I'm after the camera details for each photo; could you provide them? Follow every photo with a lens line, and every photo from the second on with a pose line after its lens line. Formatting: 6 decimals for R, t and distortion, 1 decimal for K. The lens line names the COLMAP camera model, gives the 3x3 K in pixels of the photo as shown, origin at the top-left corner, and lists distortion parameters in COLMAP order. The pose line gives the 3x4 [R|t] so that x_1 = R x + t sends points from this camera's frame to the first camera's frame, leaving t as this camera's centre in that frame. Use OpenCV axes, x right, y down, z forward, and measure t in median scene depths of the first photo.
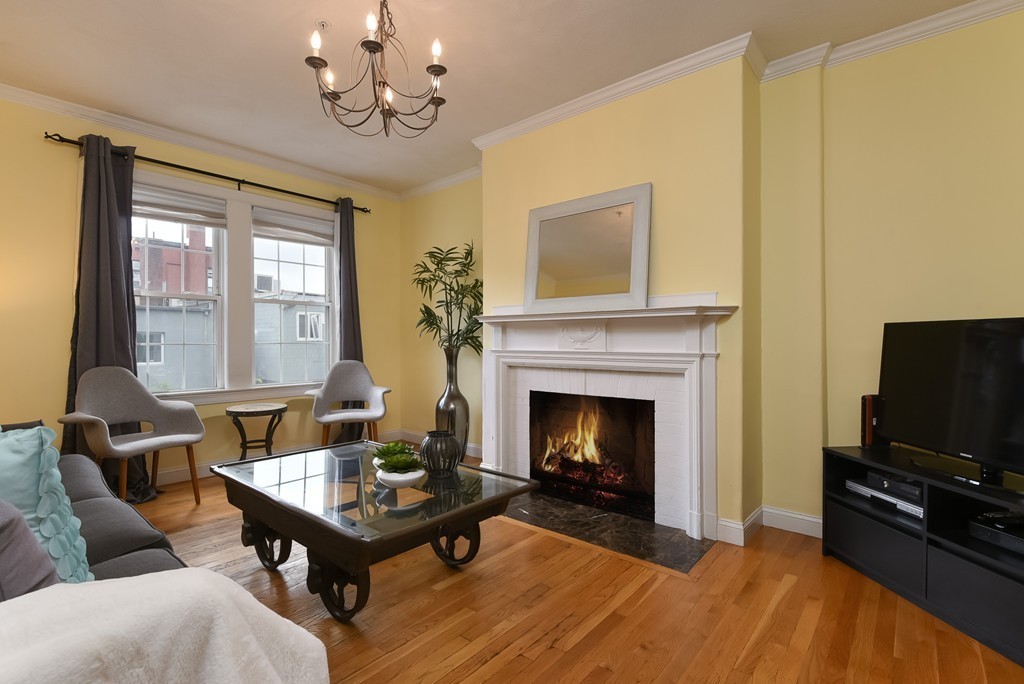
lens RADIAL K [[496.7, 0, 512.0], [0, 496.7, 342.0], [0, 0, 1]] dist [-0.000914, -0.000508]
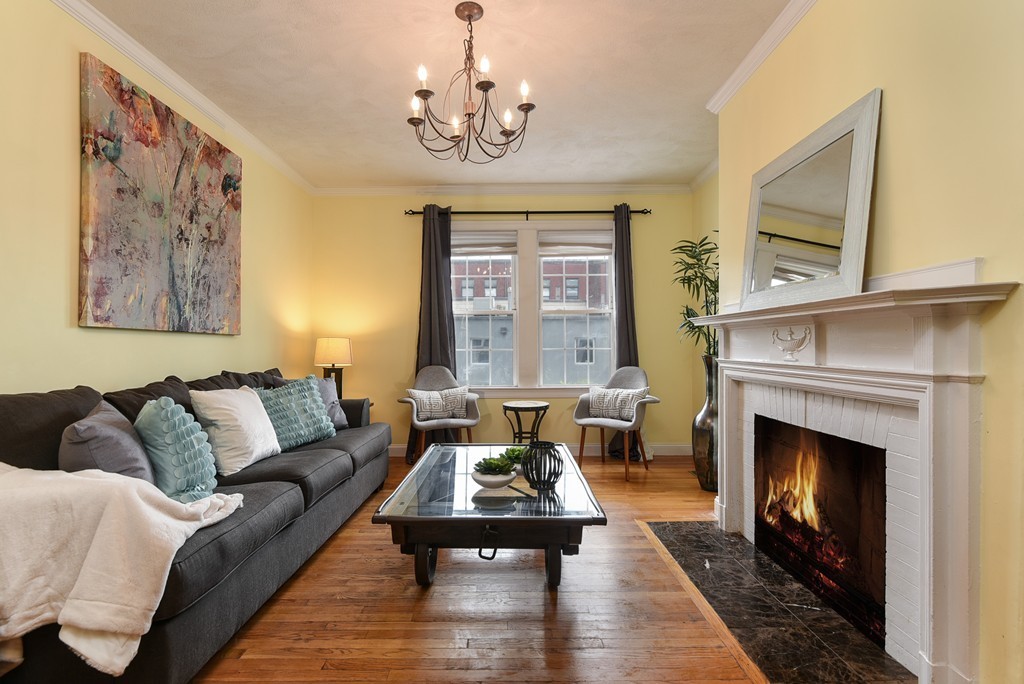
lens RADIAL K [[500.1, 0, 513.3], [0, 500.1, 357.3], [0, 0, 1]] dist [-0.001638, -0.000250]
pose [[0.639973, 0.017146, -0.768206, 0.417188], [0.003347, 0.999679, 0.025100, -0.009506], [0.768390, -0.018634, 0.639711, 0.243330]]
